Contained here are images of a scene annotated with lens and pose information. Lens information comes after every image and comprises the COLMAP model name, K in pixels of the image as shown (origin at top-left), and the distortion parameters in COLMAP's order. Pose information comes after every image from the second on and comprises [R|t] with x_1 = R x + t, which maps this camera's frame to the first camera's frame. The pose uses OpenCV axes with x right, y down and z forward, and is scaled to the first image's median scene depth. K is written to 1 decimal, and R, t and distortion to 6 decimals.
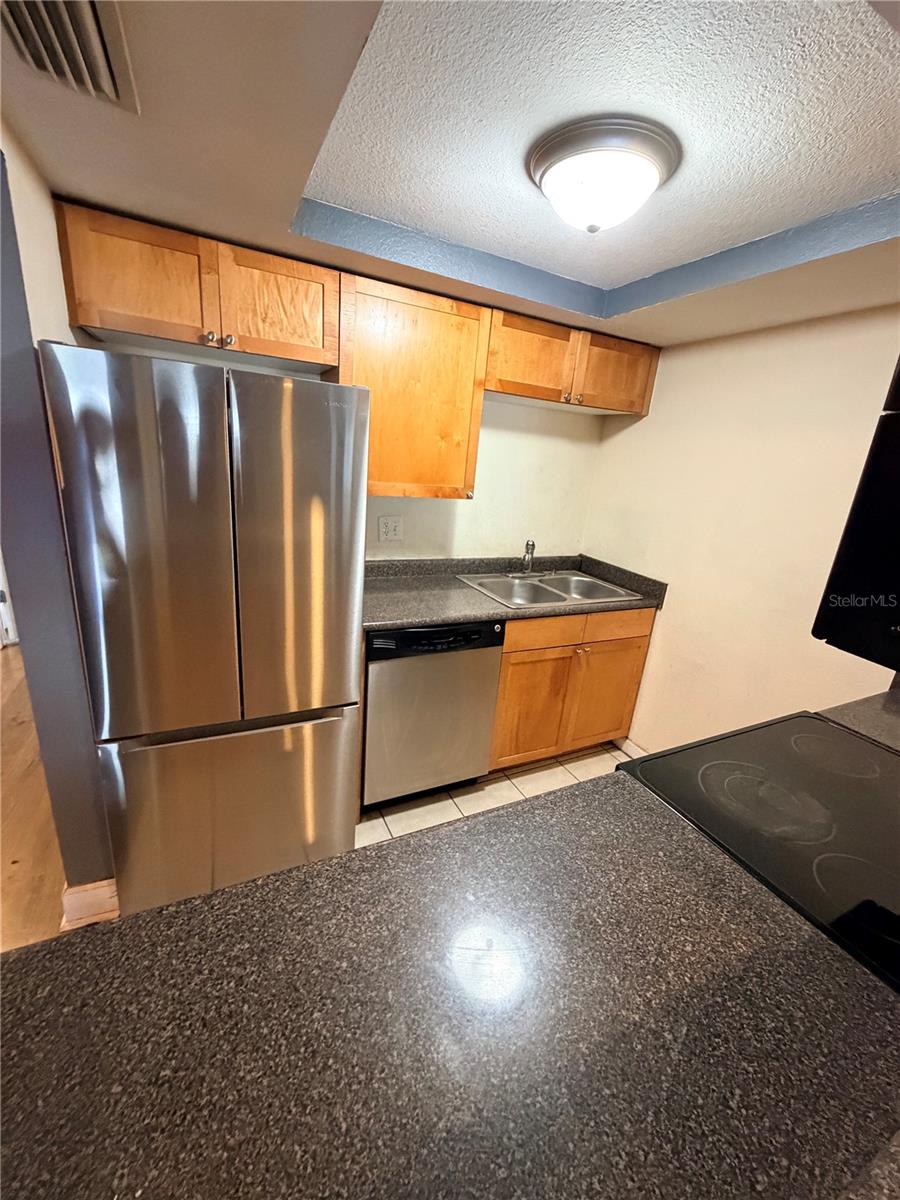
lens RADIAL K [[478.7, 0, 450.8], [0, 478.7, 597.8], [0, 0, 1]] dist [-0.002829, 0.000899]
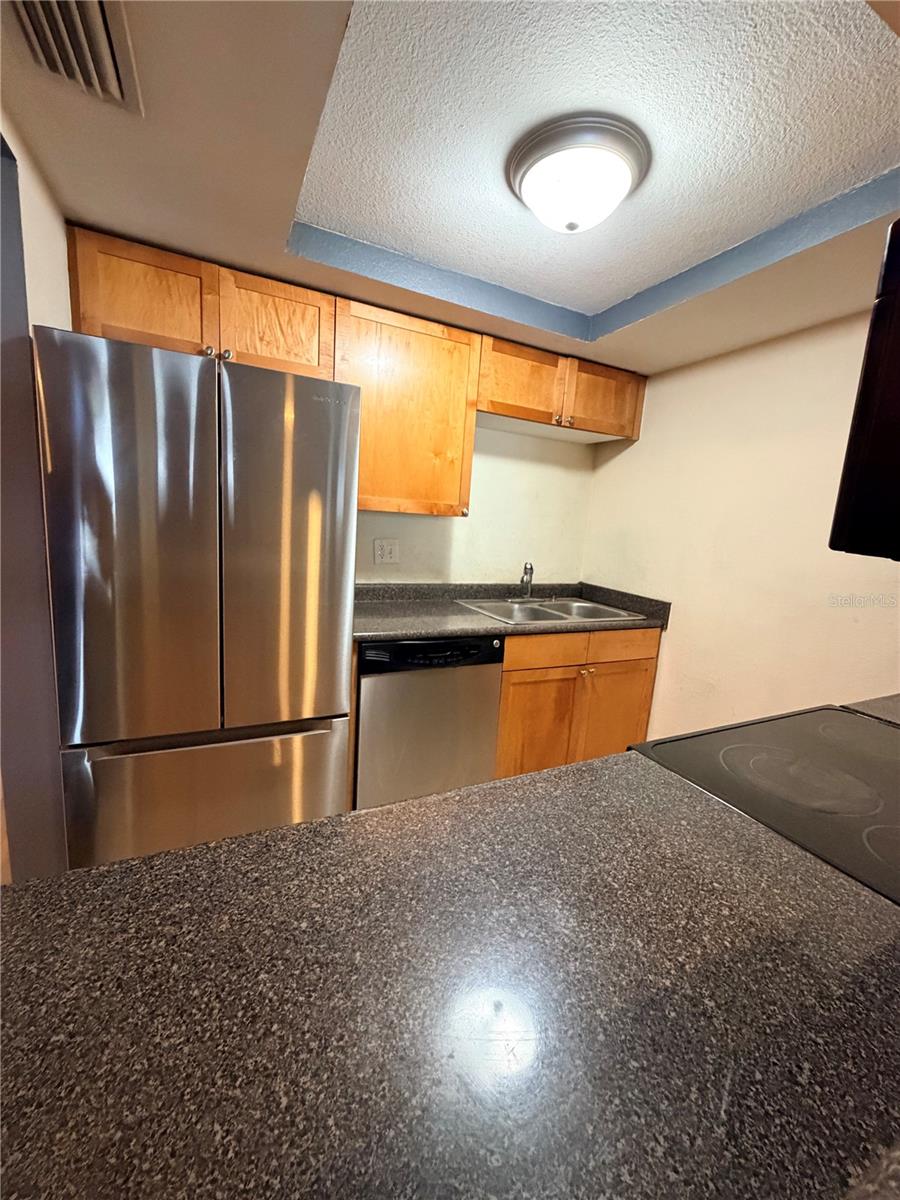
lens RADIAL K [[478.7, 0, 450.9], [0, 478.7, 600.5], [0, 0, 1]] dist [-0.002829, 0.000899]
pose [[0.999830, -0.017632, -0.005423, 0.033267], [0.016762, 0.991100, -0.132060, 0.259547], [0.007703, 0.131947, 0.991227, 0.094406]]
